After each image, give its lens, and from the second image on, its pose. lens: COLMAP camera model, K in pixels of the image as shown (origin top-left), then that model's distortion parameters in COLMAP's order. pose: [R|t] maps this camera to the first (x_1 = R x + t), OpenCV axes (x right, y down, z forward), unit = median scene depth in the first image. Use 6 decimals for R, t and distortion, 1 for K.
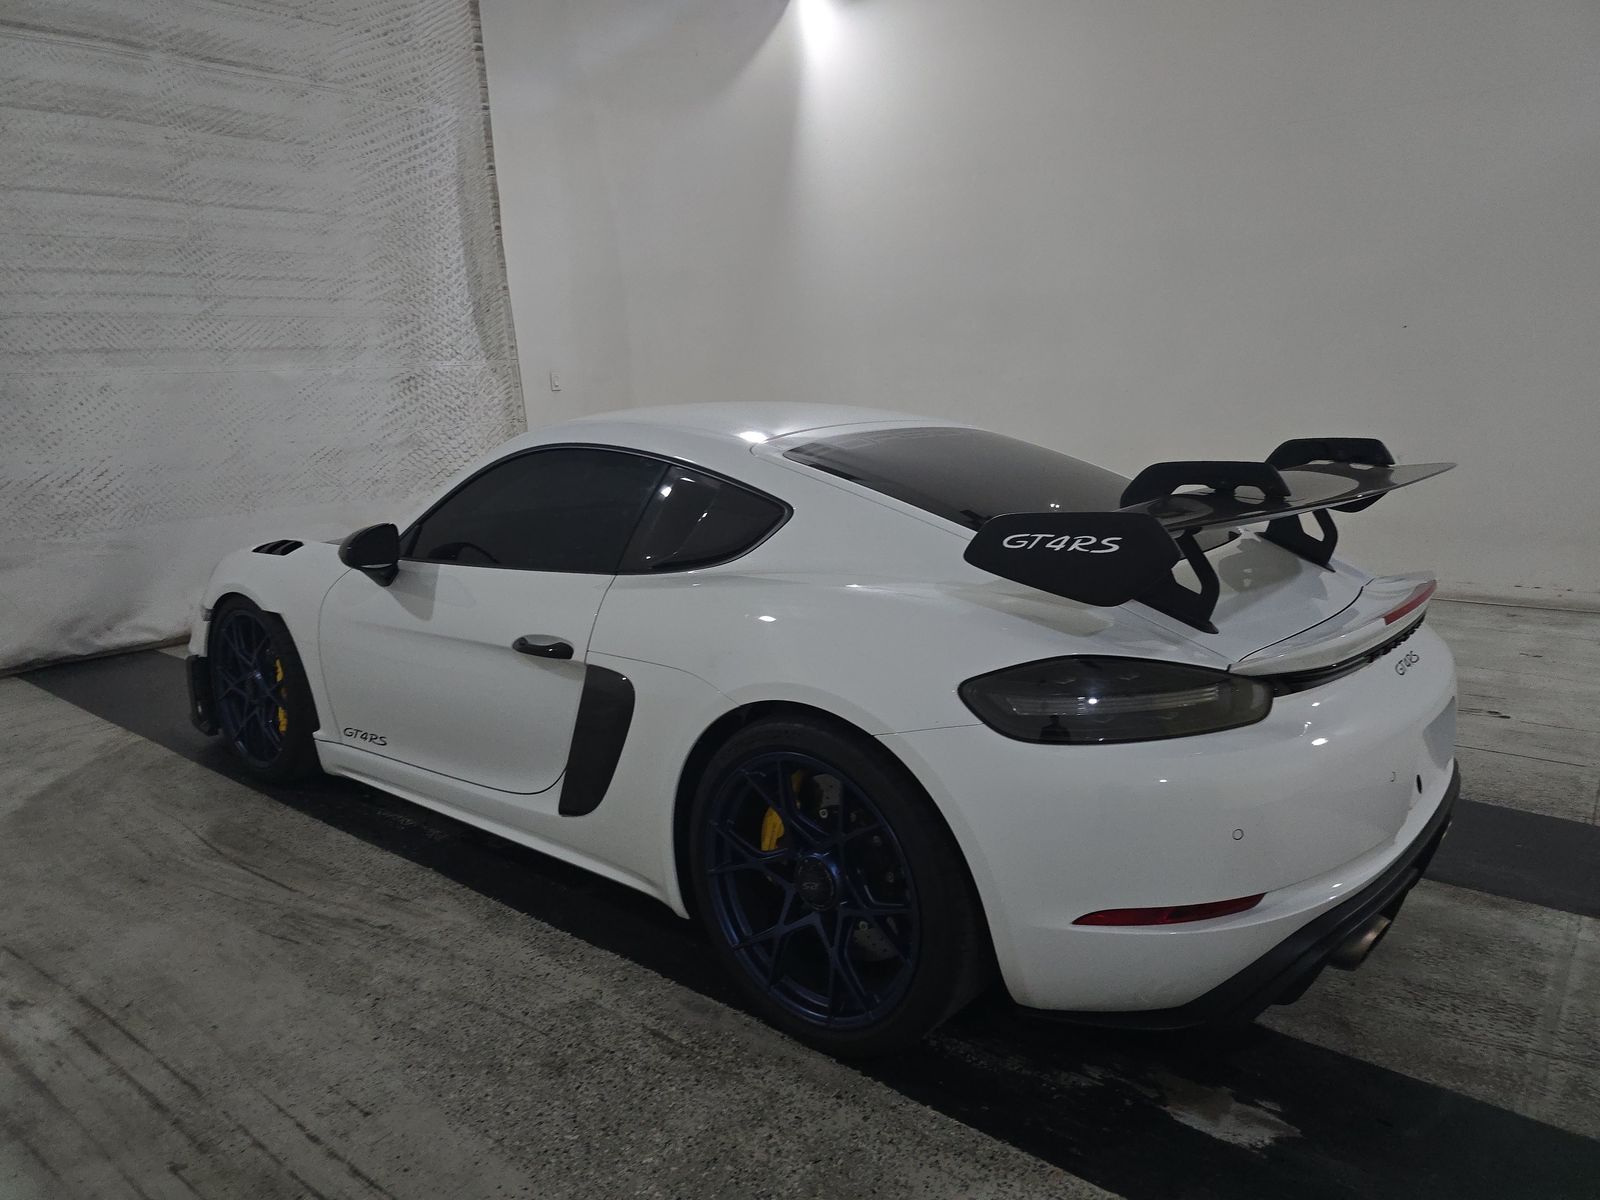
lens RADIAL K [[1071.4, 0, 812.1], [0, 1071.4, 600.7], [0, 0, 1]] dist [0.038832, -0.030137]
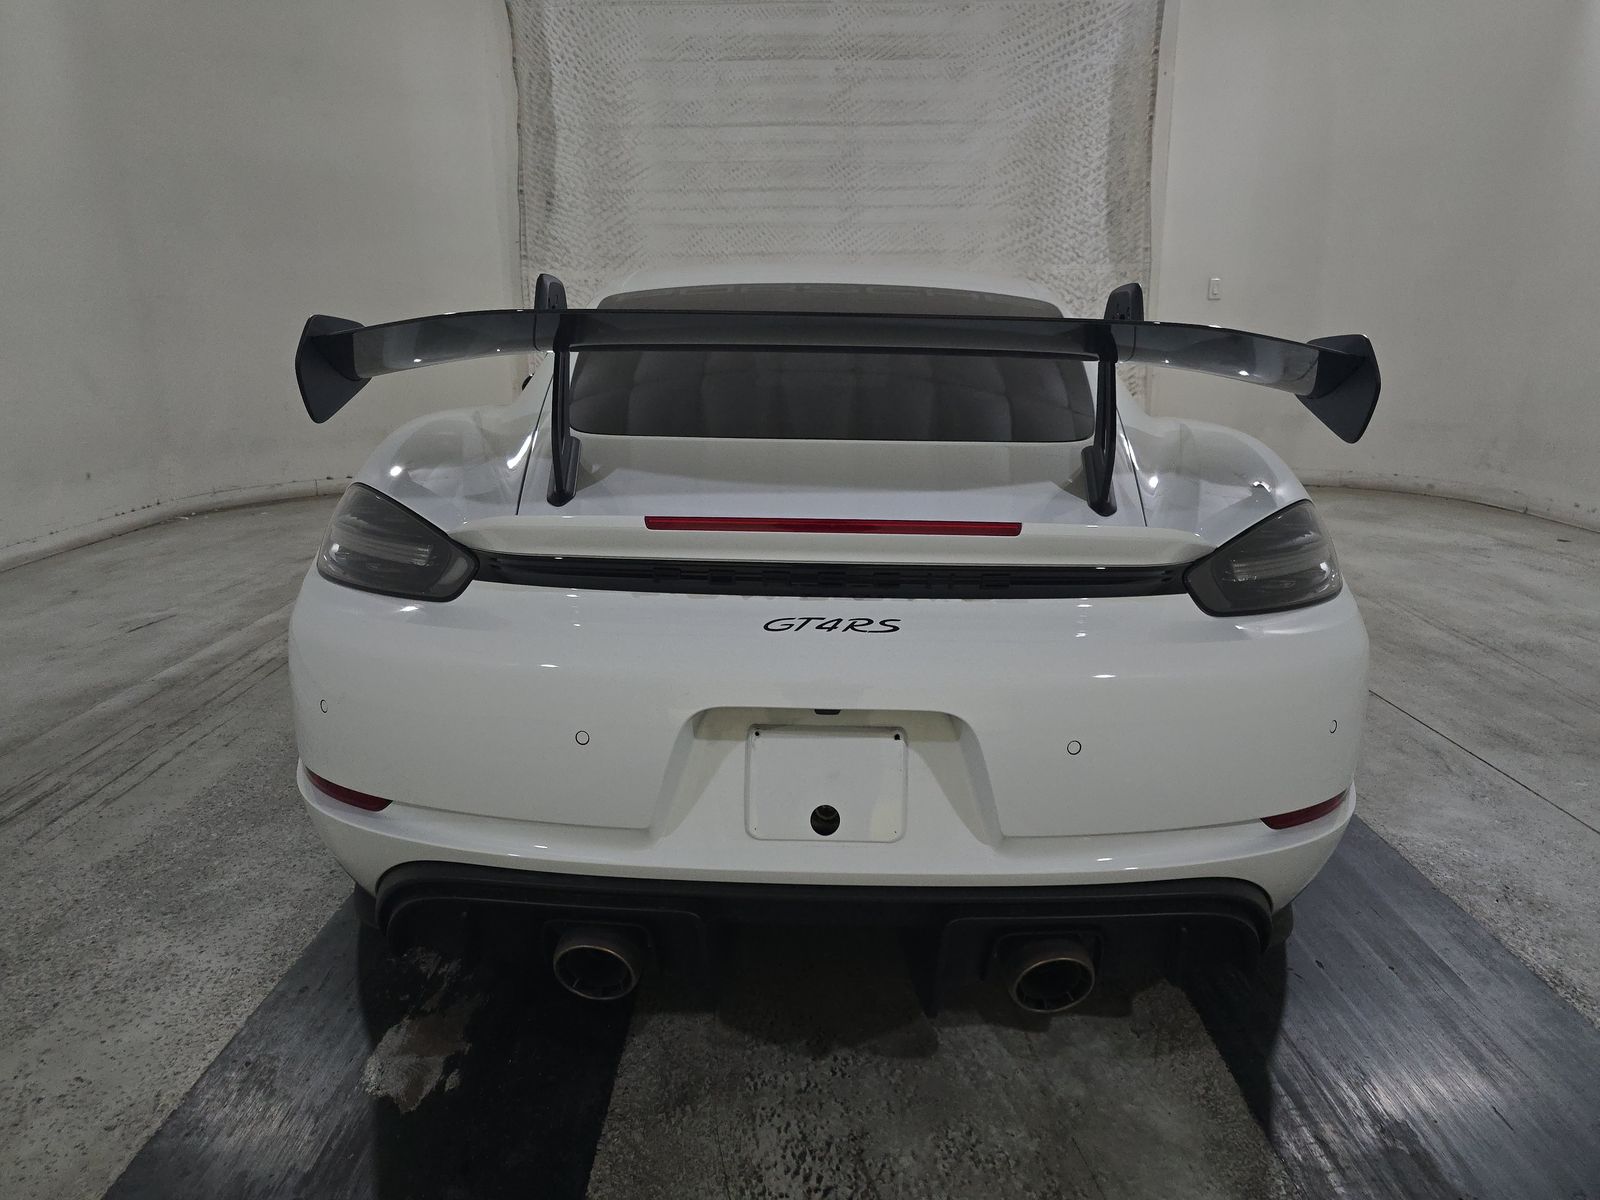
lens RADIAL K [[1071.4, 0, 806.8], [0, 1071.4, 605.1], [0, 0, 1]] dist [0.038832, -0.030137]
pose [[0.631847, 0.222395, -0.742503, 0.364117], [-0.180572, 0.973829, 0.138021, -0.012852], [0.753766, 0.046867, 0.655469, 0.214308]]
